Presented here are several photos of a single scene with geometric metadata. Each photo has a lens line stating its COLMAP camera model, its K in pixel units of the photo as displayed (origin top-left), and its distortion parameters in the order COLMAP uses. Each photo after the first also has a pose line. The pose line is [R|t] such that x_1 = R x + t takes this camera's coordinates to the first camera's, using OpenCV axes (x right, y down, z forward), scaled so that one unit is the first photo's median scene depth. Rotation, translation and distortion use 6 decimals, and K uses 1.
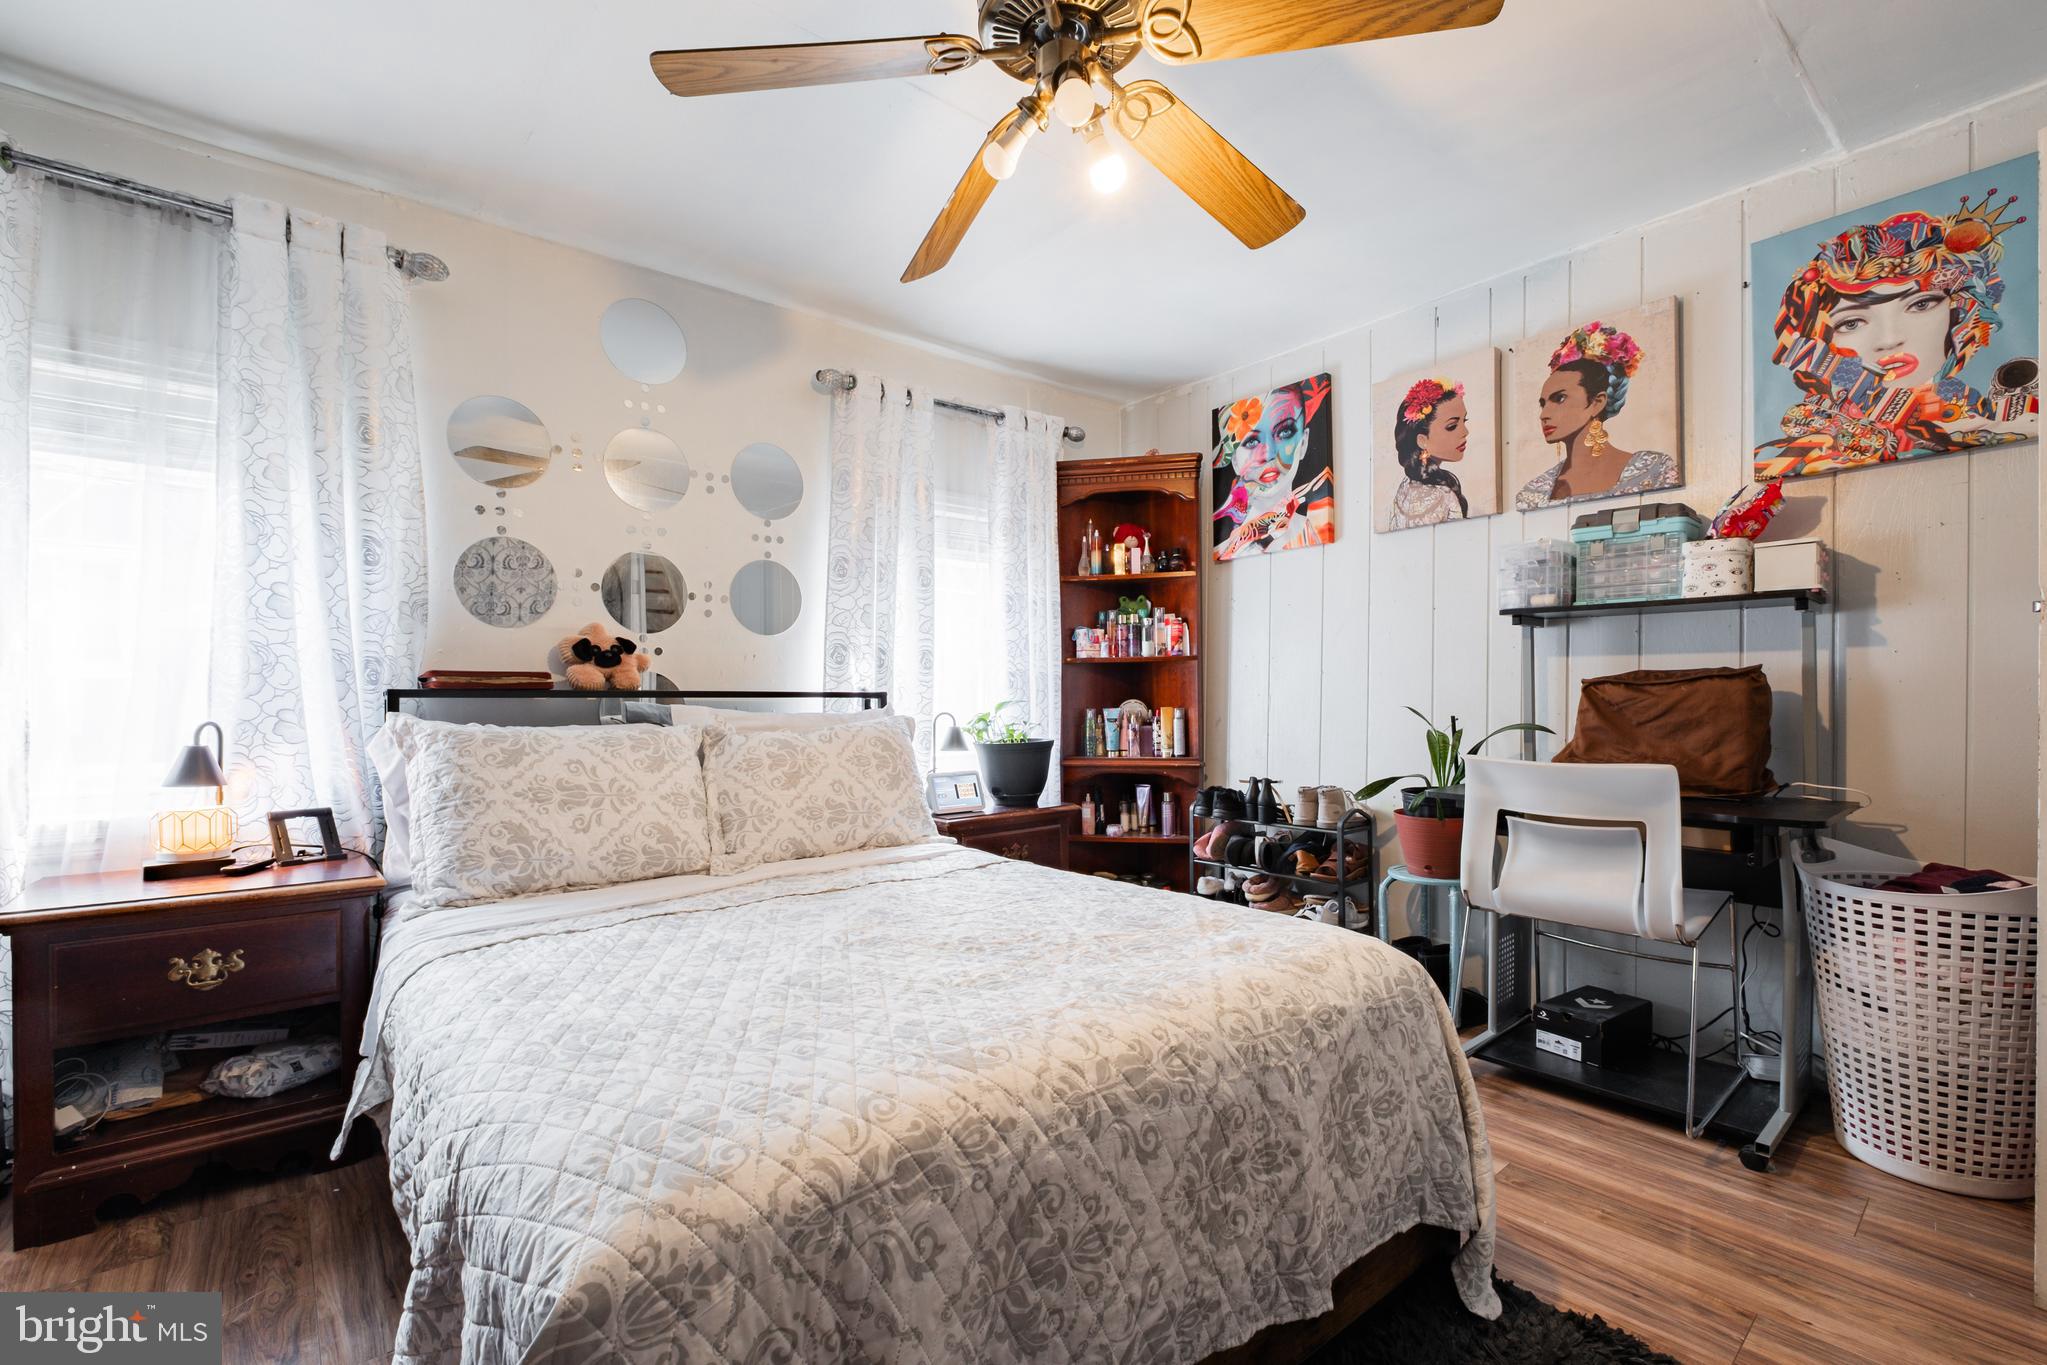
lens RADIAL K [[879.6, 0, 1057.3], [0, 879.6, 706.9], [0, 0, 1]] dist [0.001542, -0.005701]
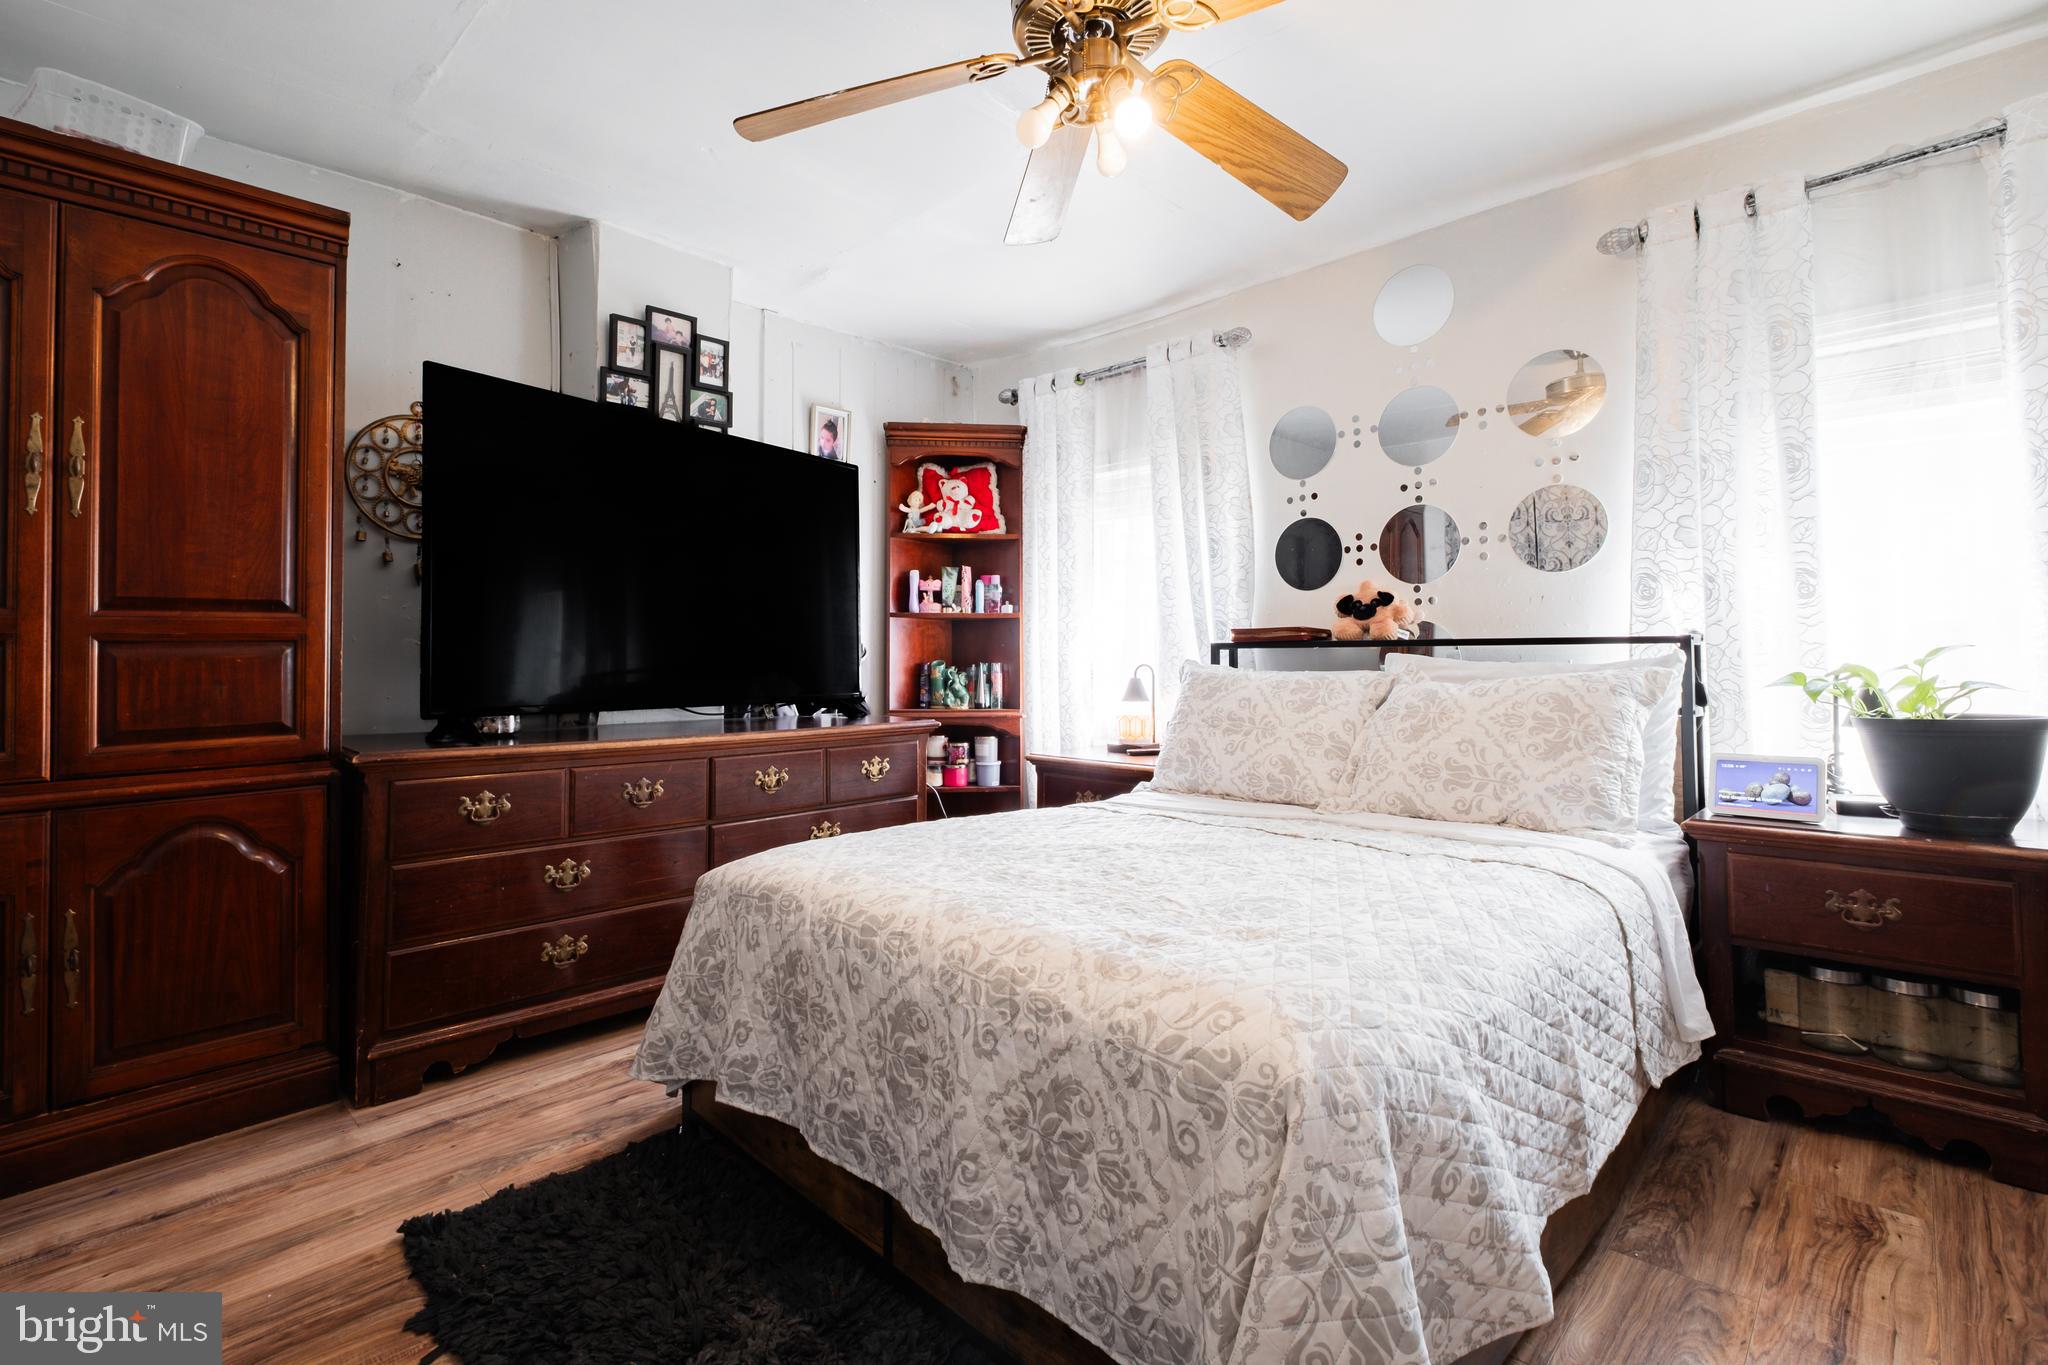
lens RADIAL K [[962.0, 0, 999.0], [0, 962.0, 622.1], [0, 0, 1]] dist [-0.001314, -0.002325]
pose [[0.069402, -0.032884, -0.997047, 0.753270], [0.000465, 0.999458, -0.032931, -0.002177], [0.997589, 0.001822, 0.069379, 0.521218]]
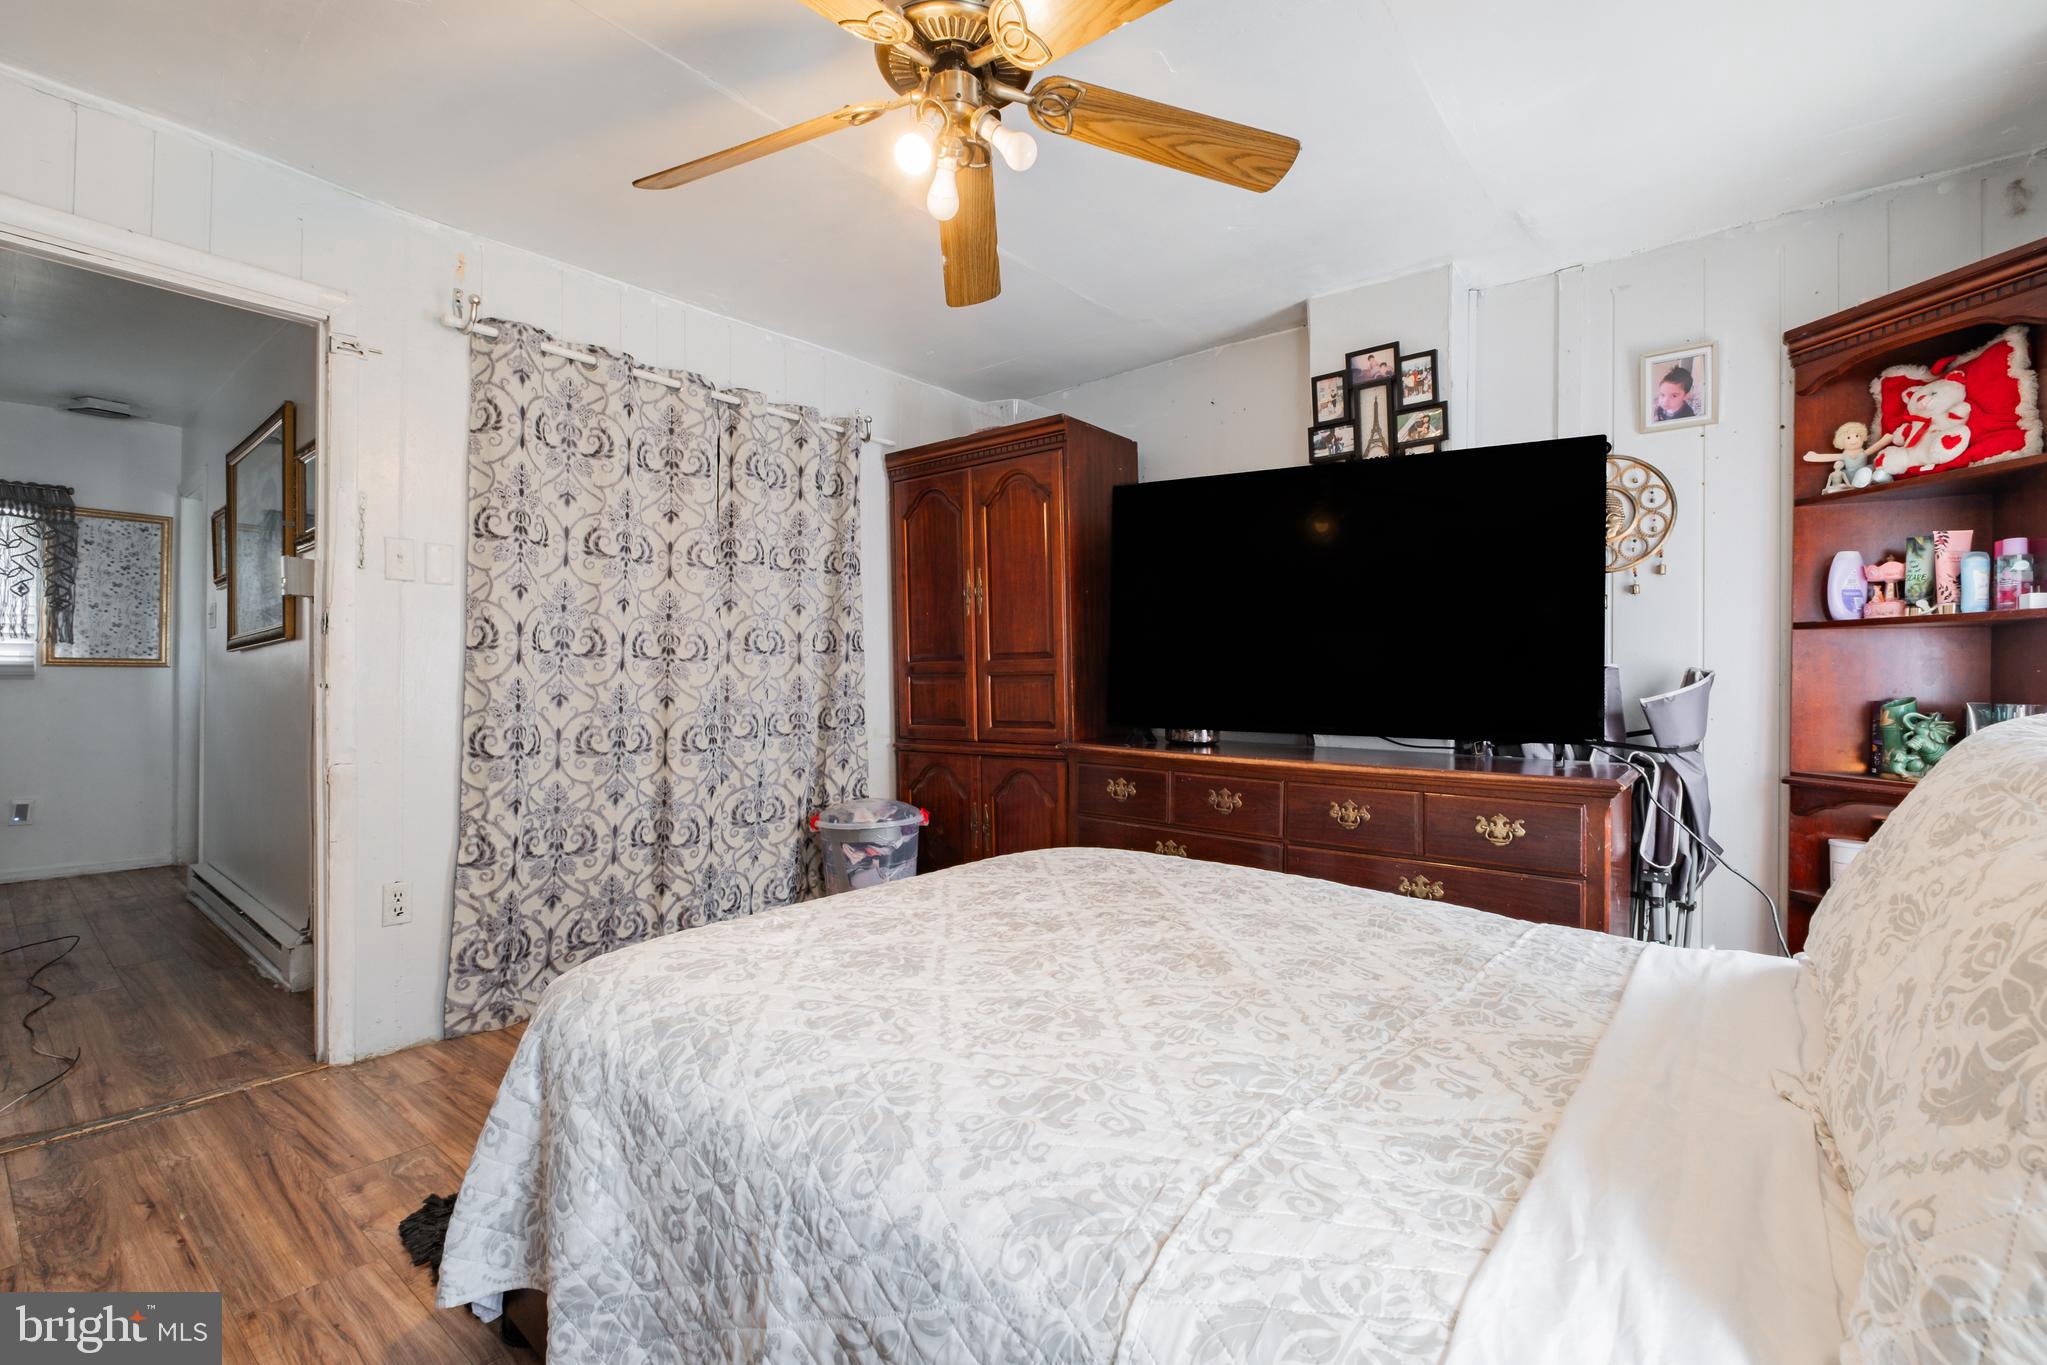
lens RADIAL K [[879.6, 0, 1001.7], [0, 879.6, 686.0], [0, 0, 1]] dist [0.001542, -0.005701]
pose [[-0.989772, -0.003371, -0.142618, 0.070314], [-0.004250, 0.999974, 0.005861, -0.004895], [0.142595, 0.006407, -0.989760, 1.350093]]
